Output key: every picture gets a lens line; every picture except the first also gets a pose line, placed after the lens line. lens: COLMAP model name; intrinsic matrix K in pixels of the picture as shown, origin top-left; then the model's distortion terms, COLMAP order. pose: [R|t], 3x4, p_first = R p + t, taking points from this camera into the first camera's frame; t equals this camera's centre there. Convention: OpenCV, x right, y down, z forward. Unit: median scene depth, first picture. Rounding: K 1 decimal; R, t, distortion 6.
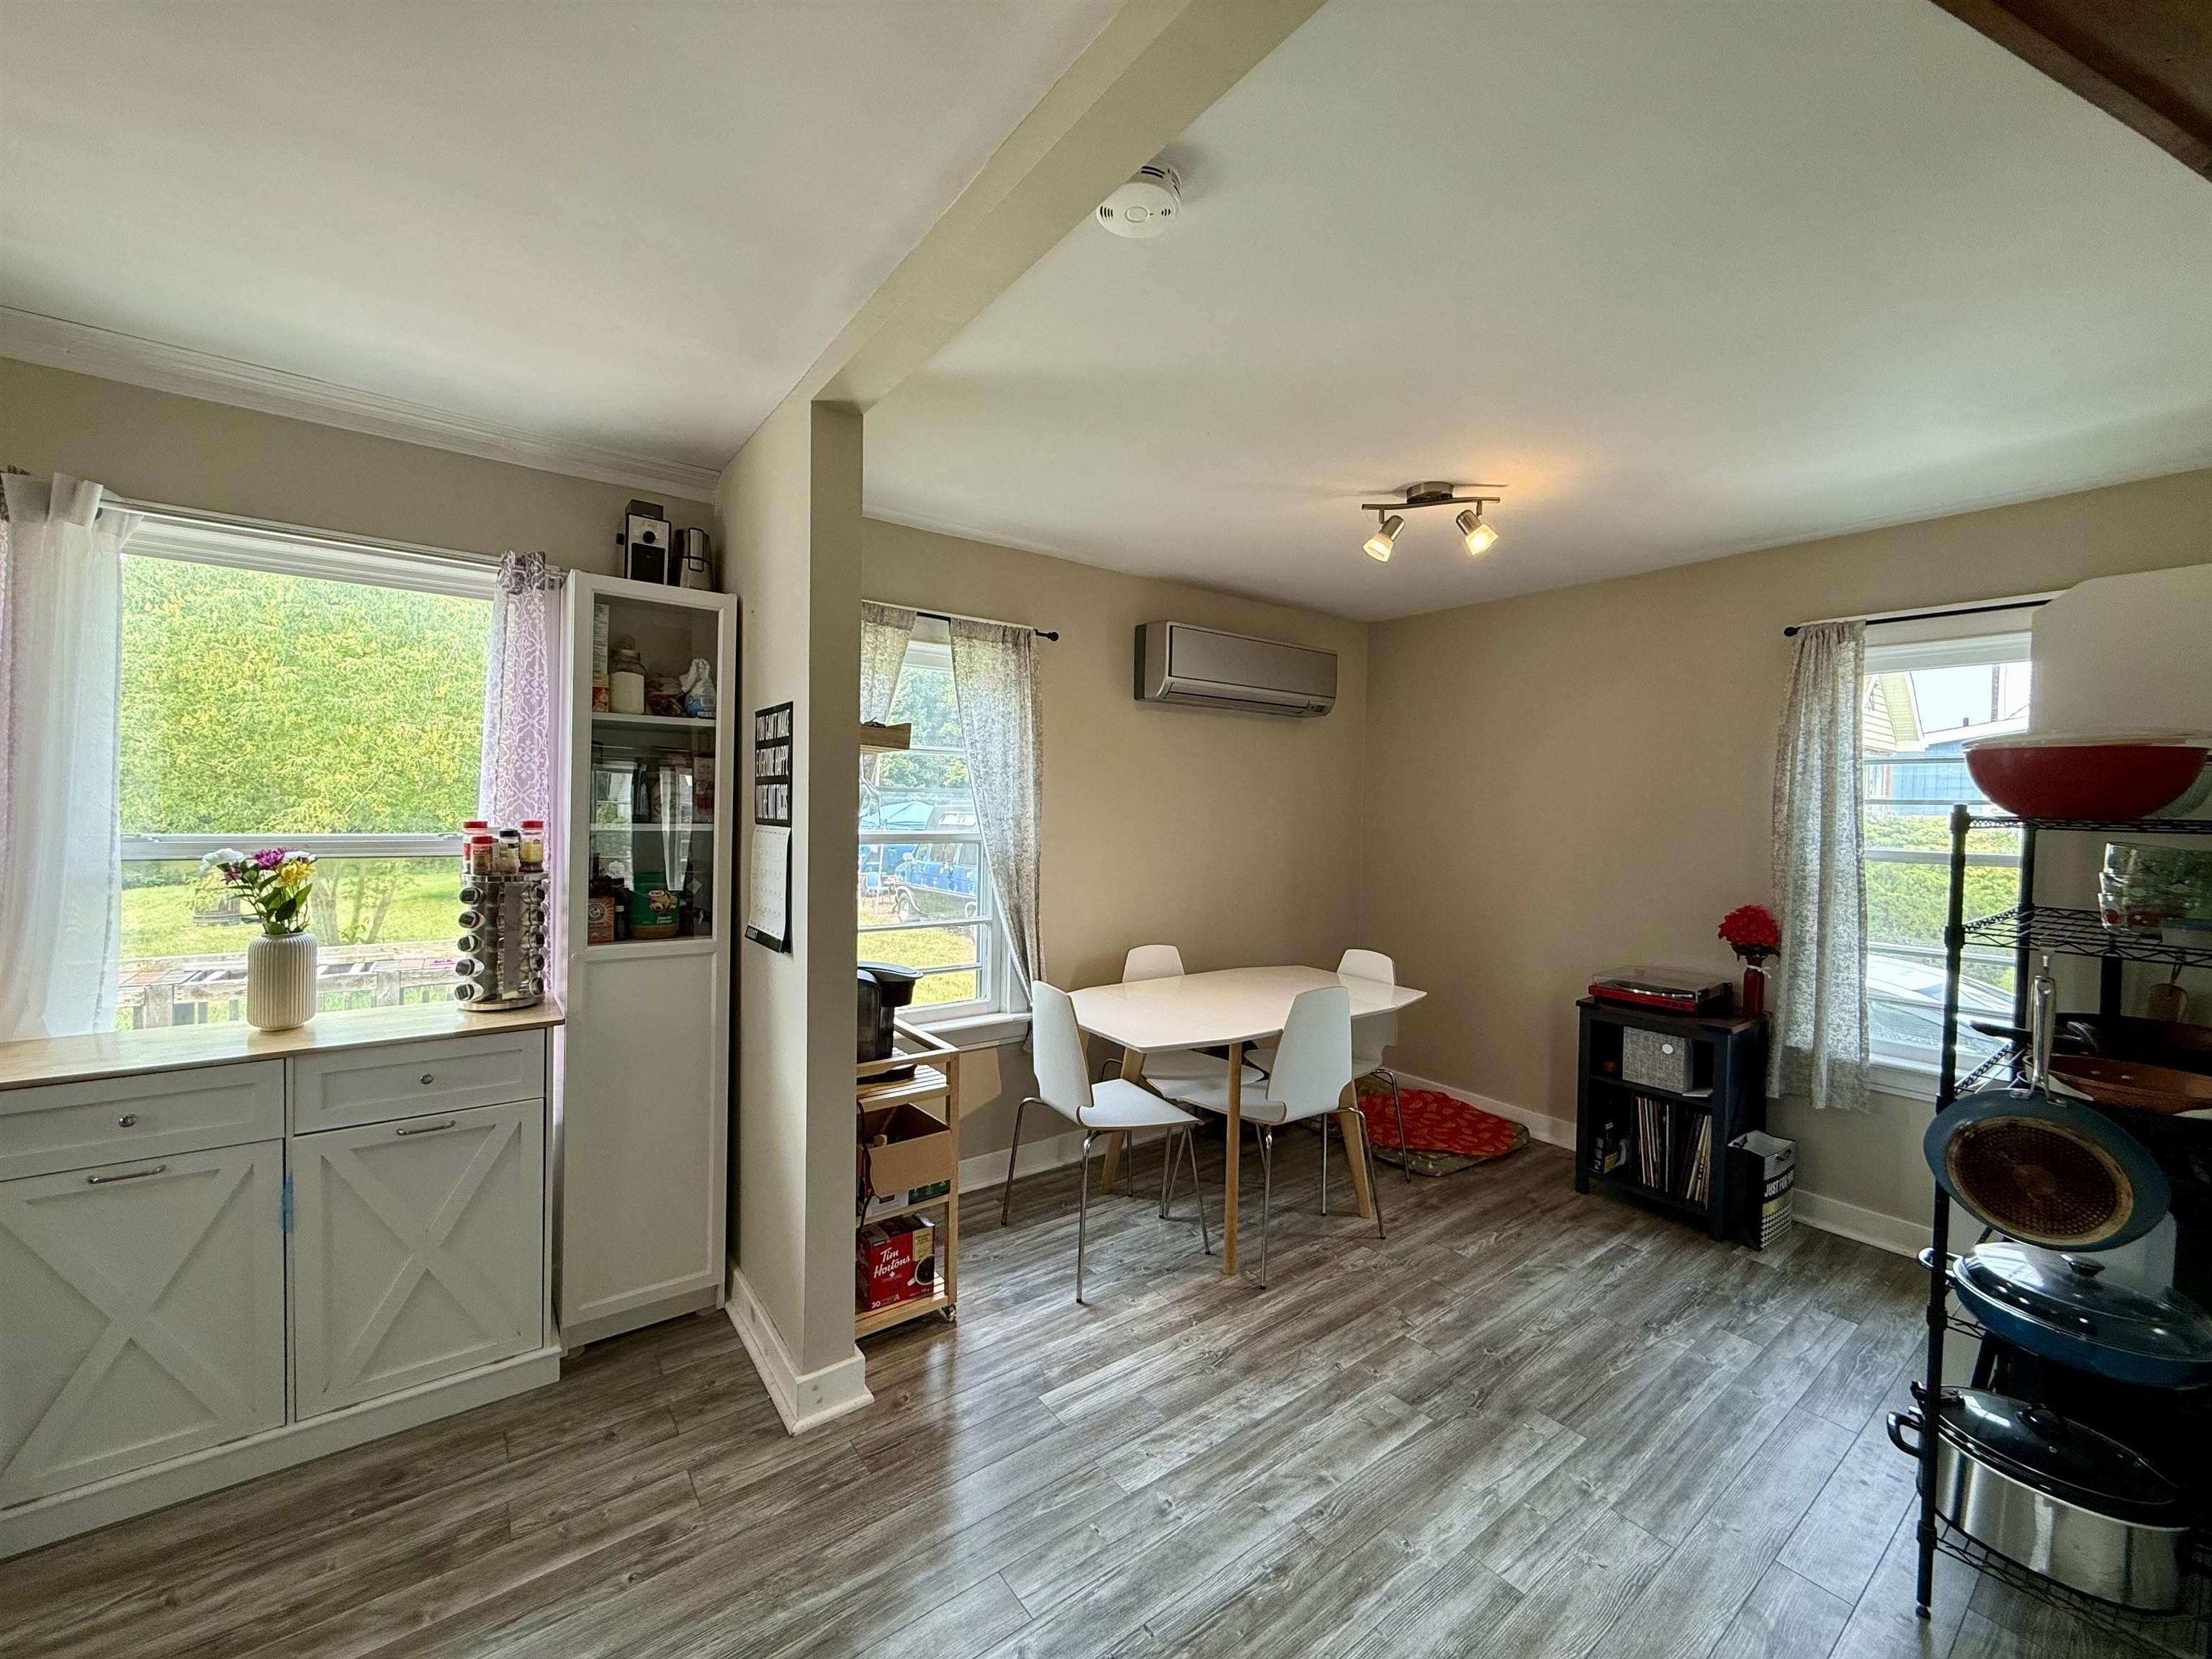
lens RADIAL K [[878.7, 0, 1101.2], [0, 878.7, 821.5], [0, 0, 1]] dist [-0.000974, 0.000889]
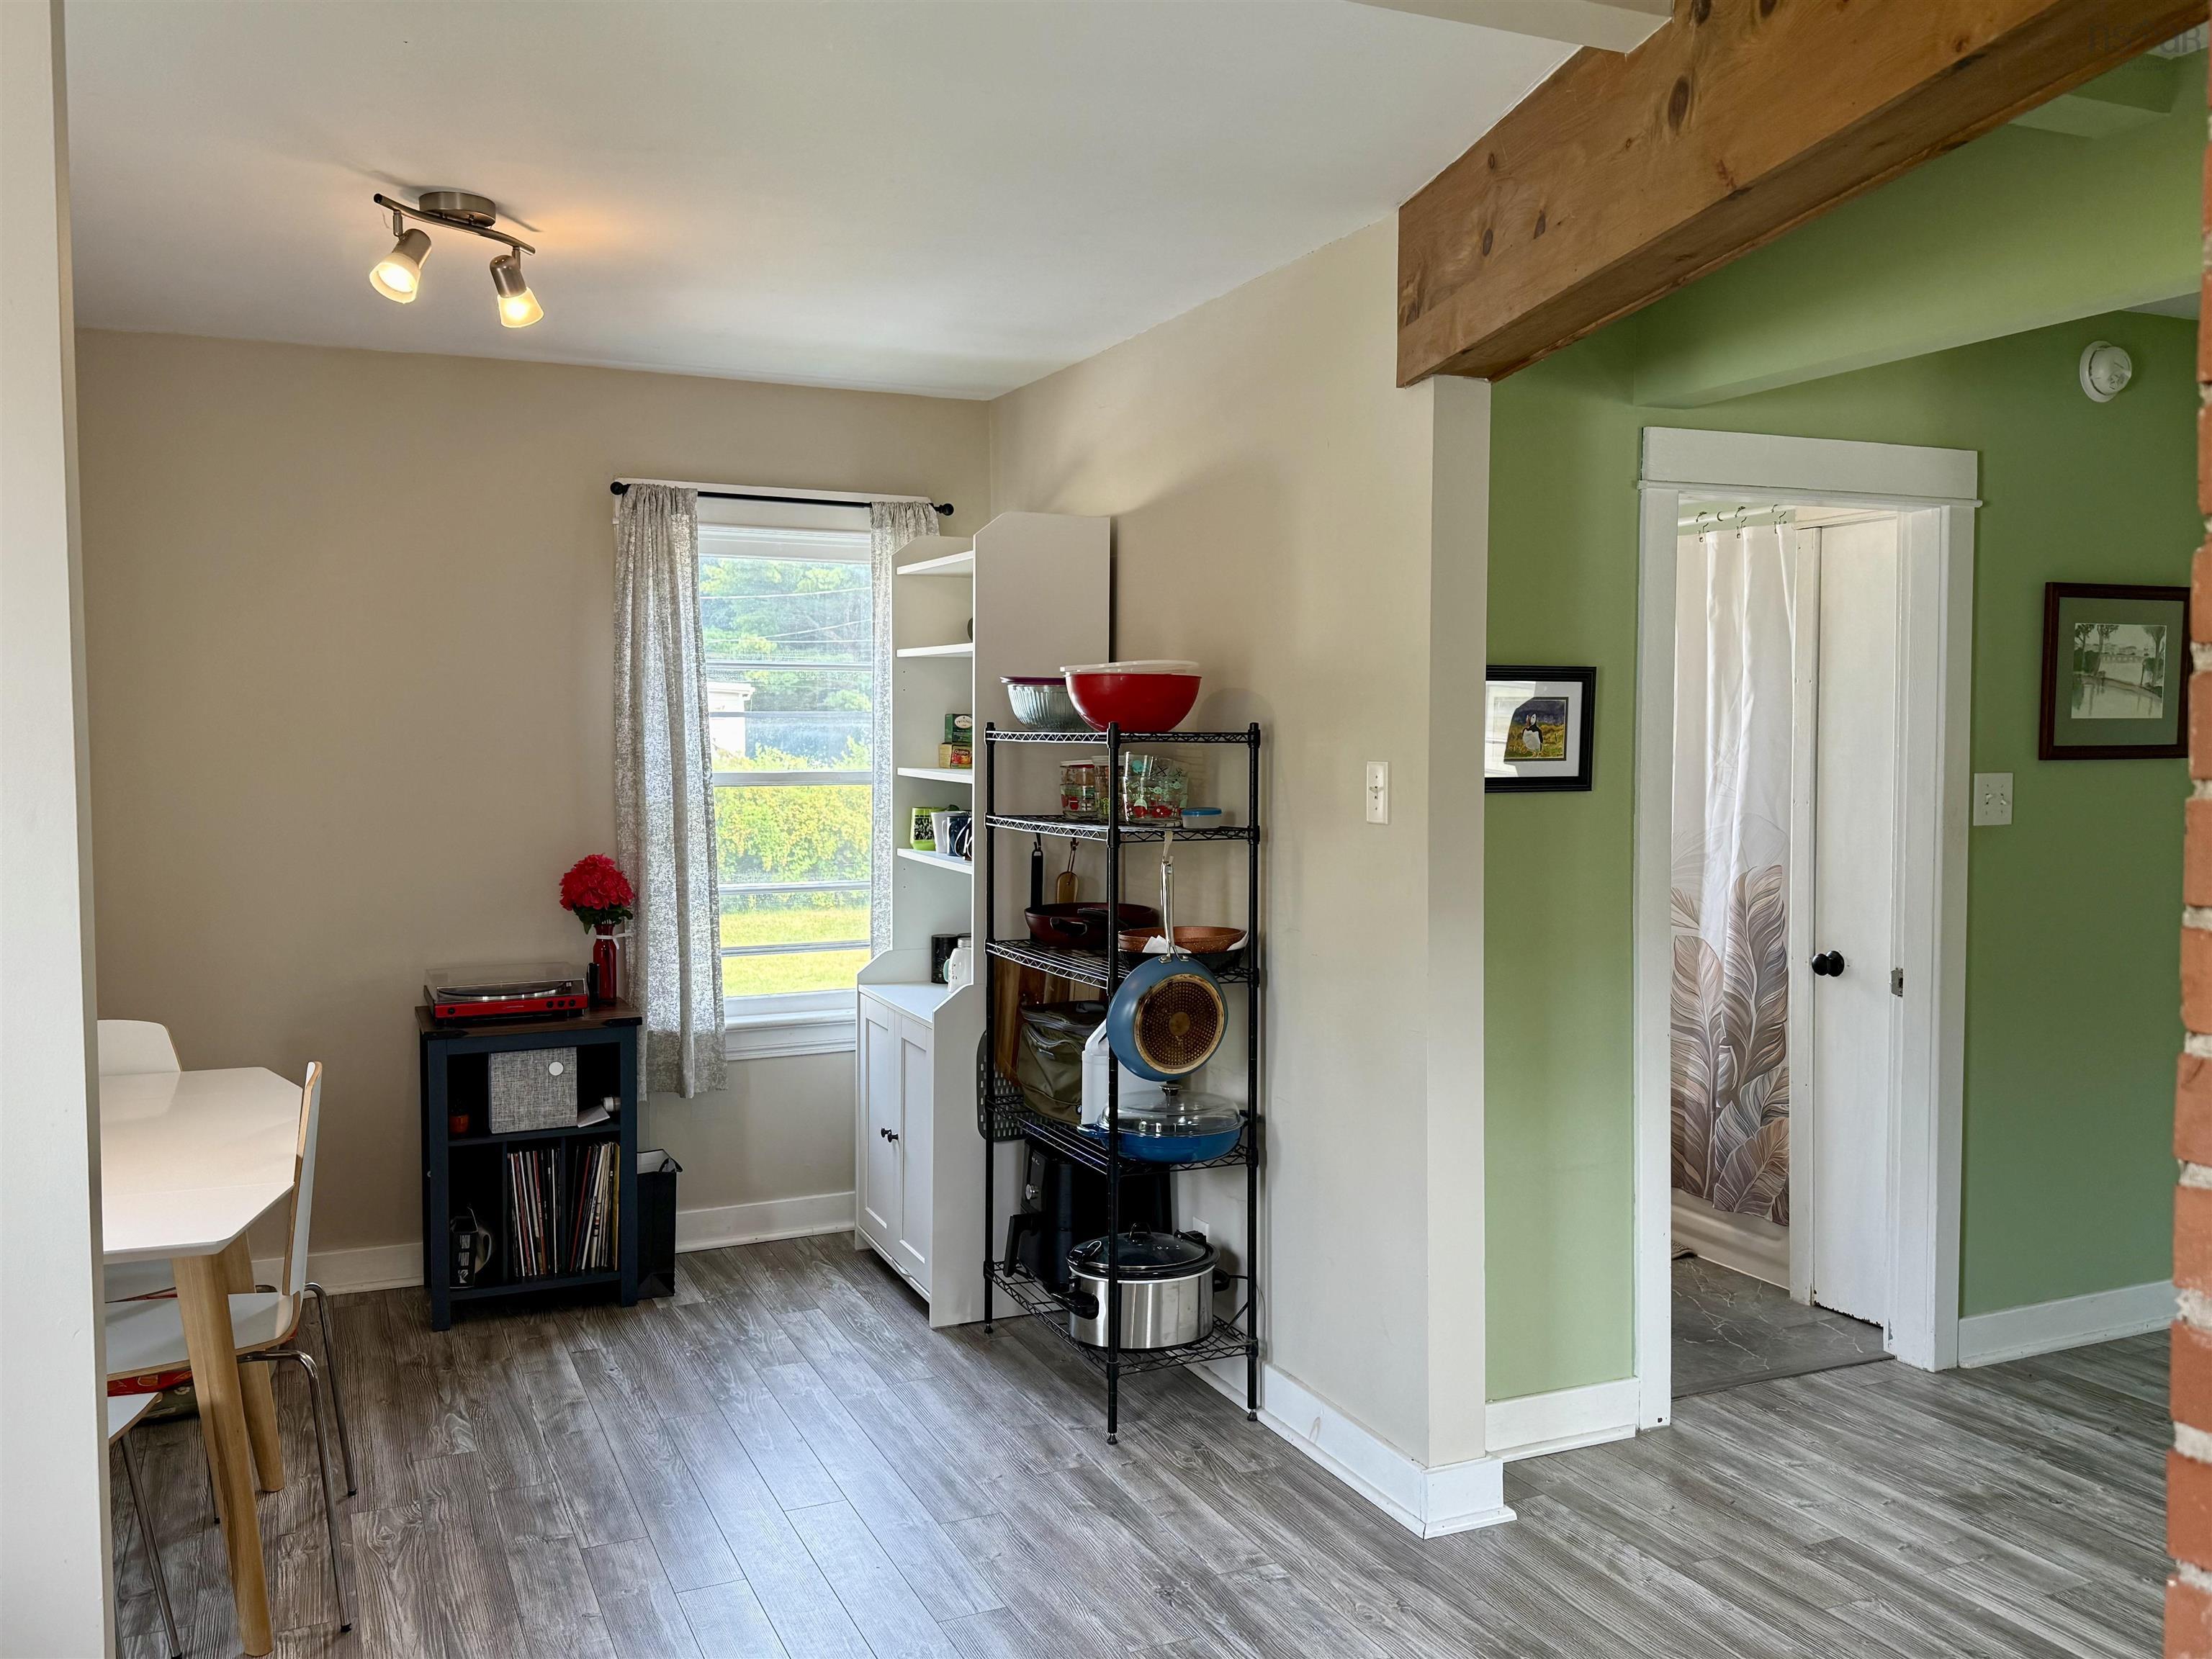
lens RADIAL K [[1805.0, 0, 1114.2], [0, 1805.0, 813.1], [0, 0, 1]] dist [0.079468, -0.084308]
pose [[0.217390, -0.061446, 0.974149, -0.762017], [0.022254, 0.998069, 0.057989, -0.021872], [-0.975831, 0.009072, 0.218338, 0.285214]]
